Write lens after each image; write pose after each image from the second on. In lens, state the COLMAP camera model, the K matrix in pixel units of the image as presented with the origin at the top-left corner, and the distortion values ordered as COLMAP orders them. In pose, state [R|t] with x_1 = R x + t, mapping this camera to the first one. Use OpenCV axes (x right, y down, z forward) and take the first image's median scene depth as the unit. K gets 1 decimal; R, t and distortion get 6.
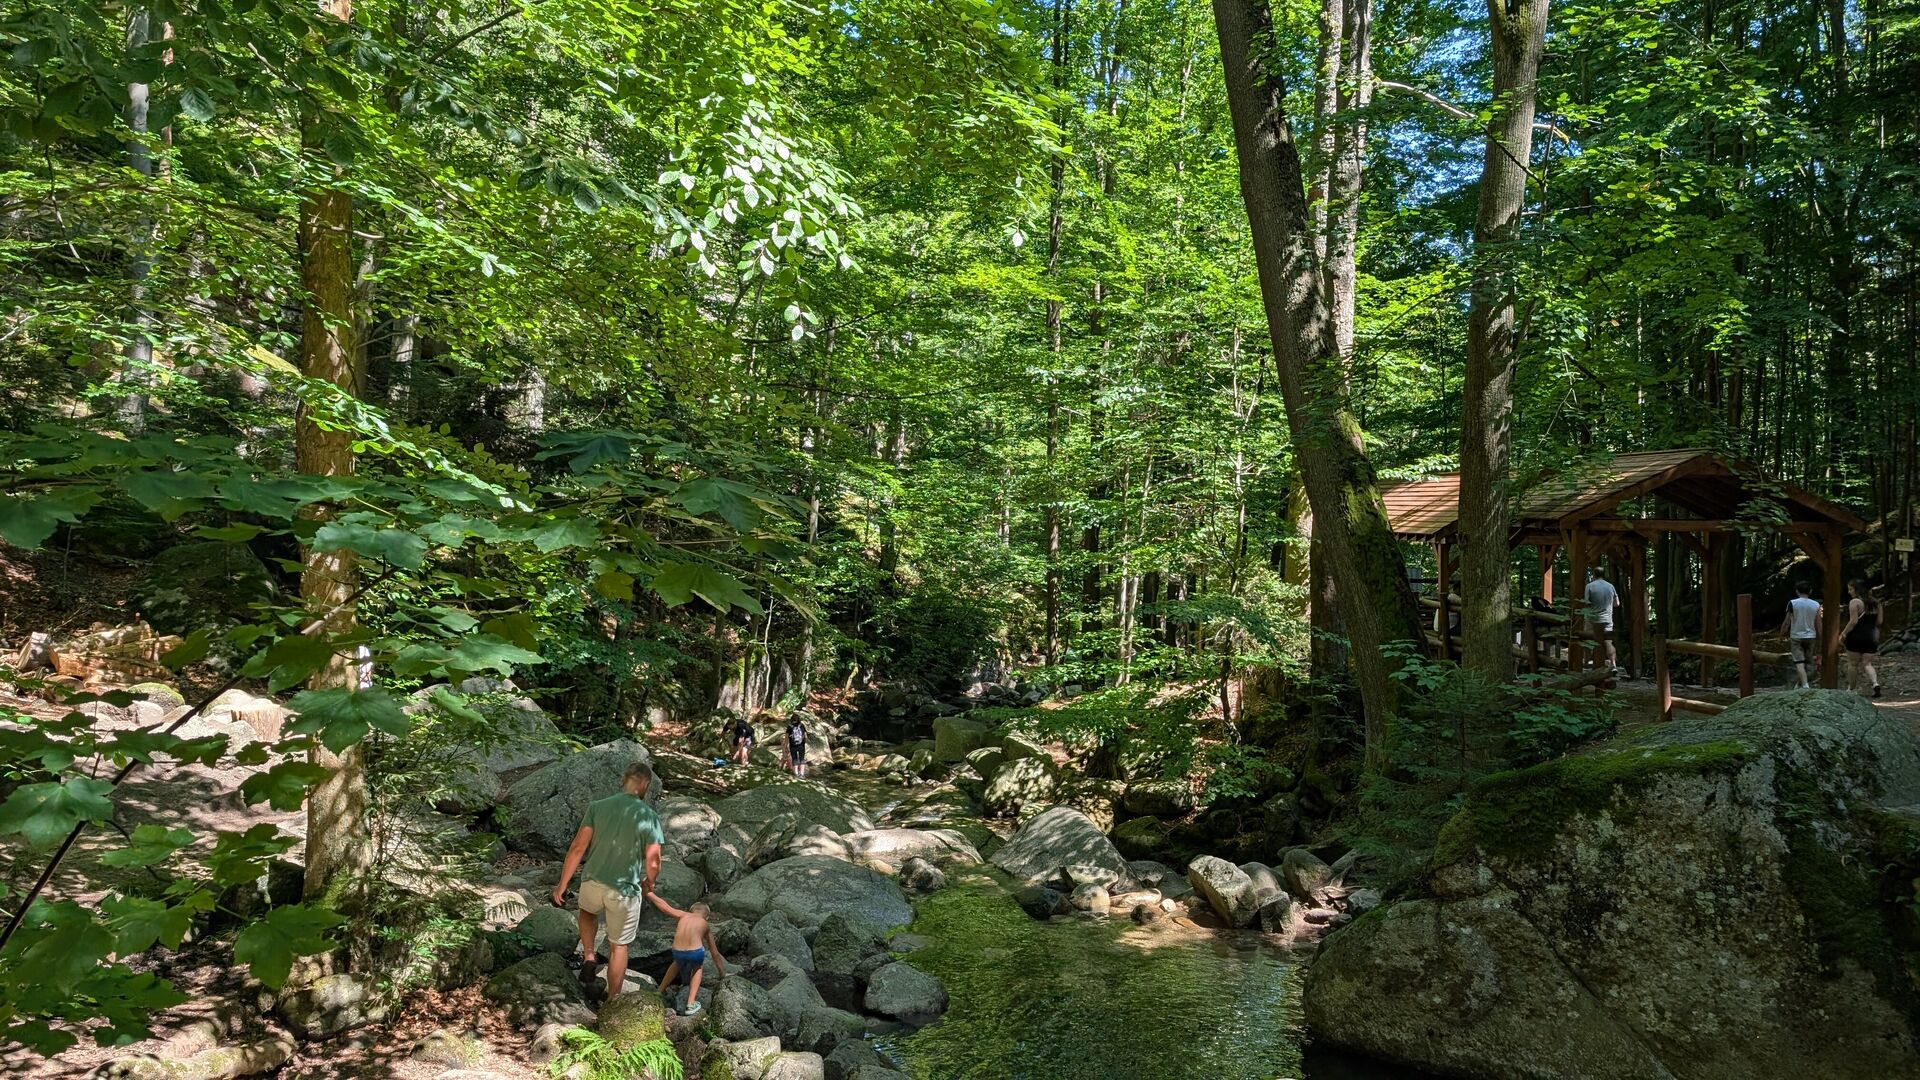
lens RADIAL K [[1379.8, 0, 955.4], [0, 1379.8, 545.8], [0, 0, 1]] dist [0.028020, -0.020360]
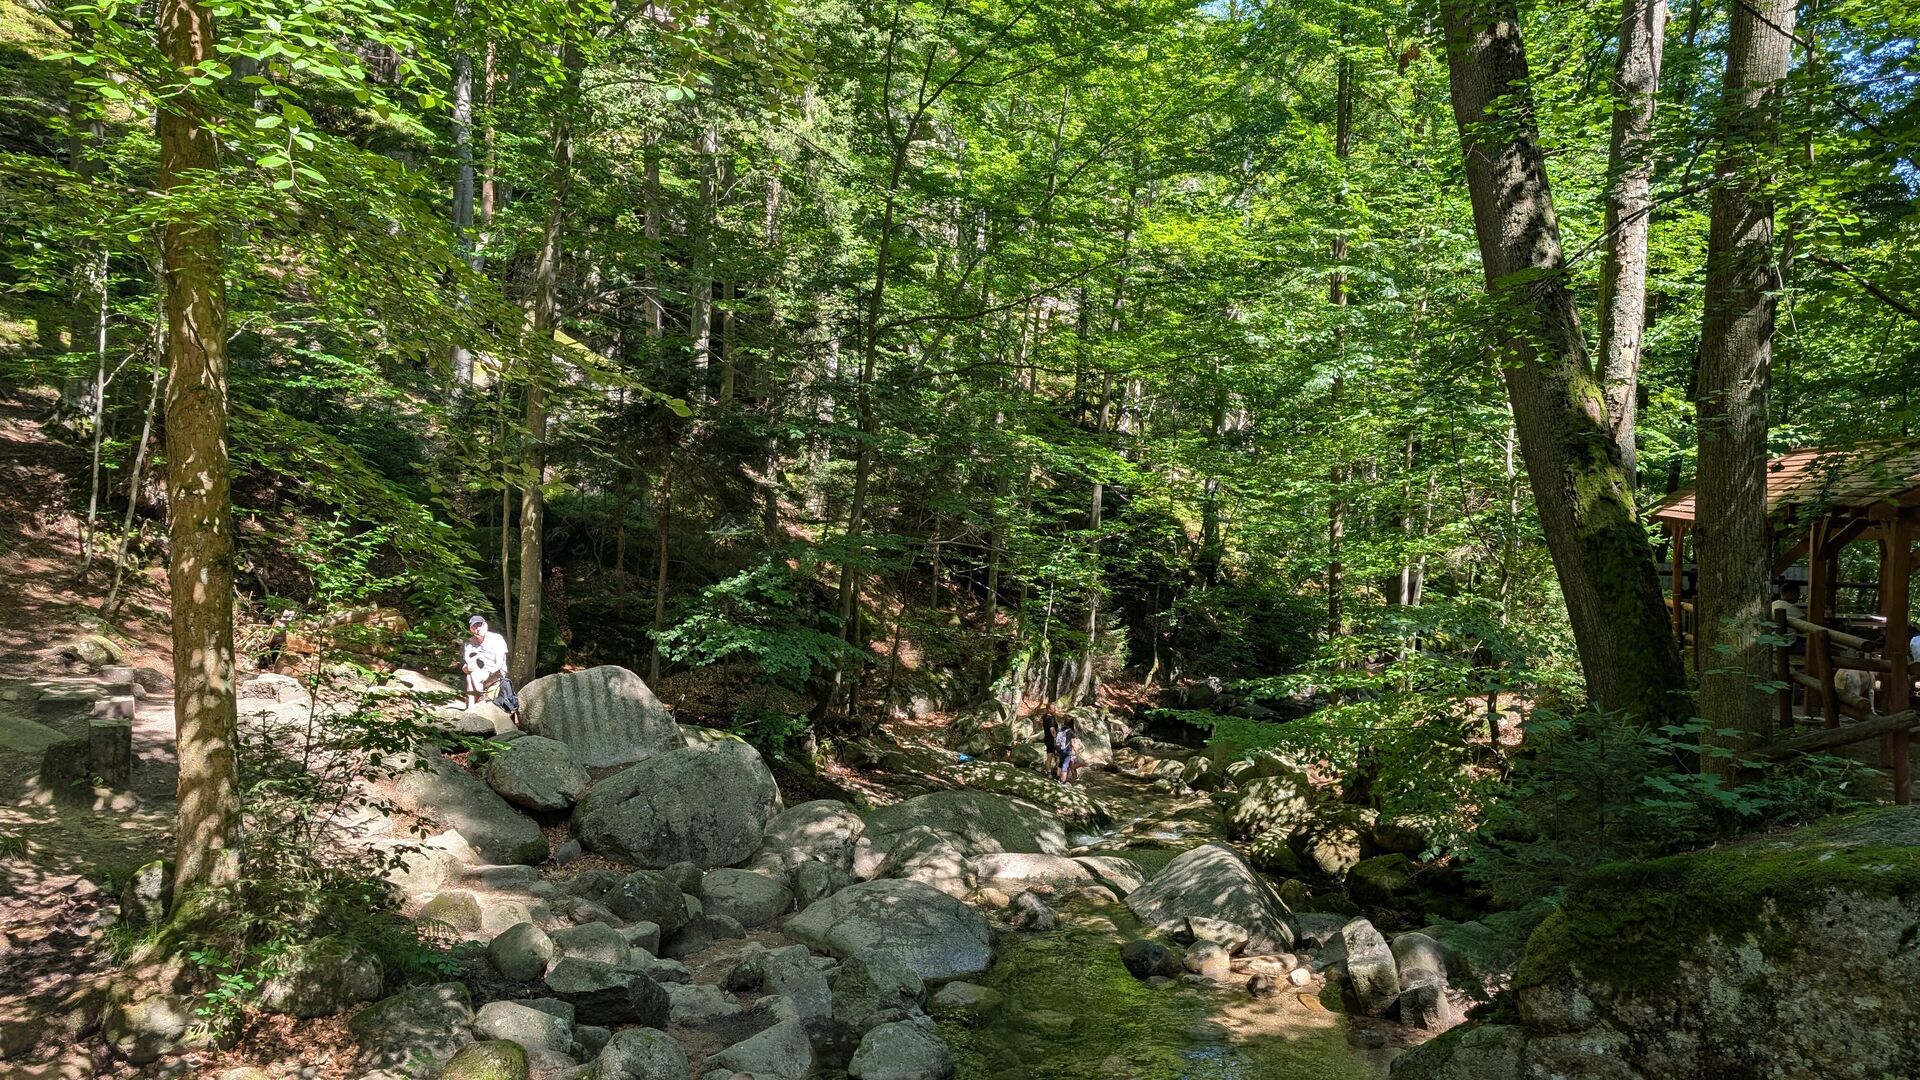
lens RADIAL K [[1379.8, 0, 963.0], [0, 1379.8, 527.1], [0, 0, 1]] dist [0.028020, -0.020360]
pose [[0.952893, 0.005923, -0.303249, 0.189942], [-0.006494, 0.999979, -0.000873, -0.005135], [0.303238, 0.002801, 0.952911, 0.139614]]
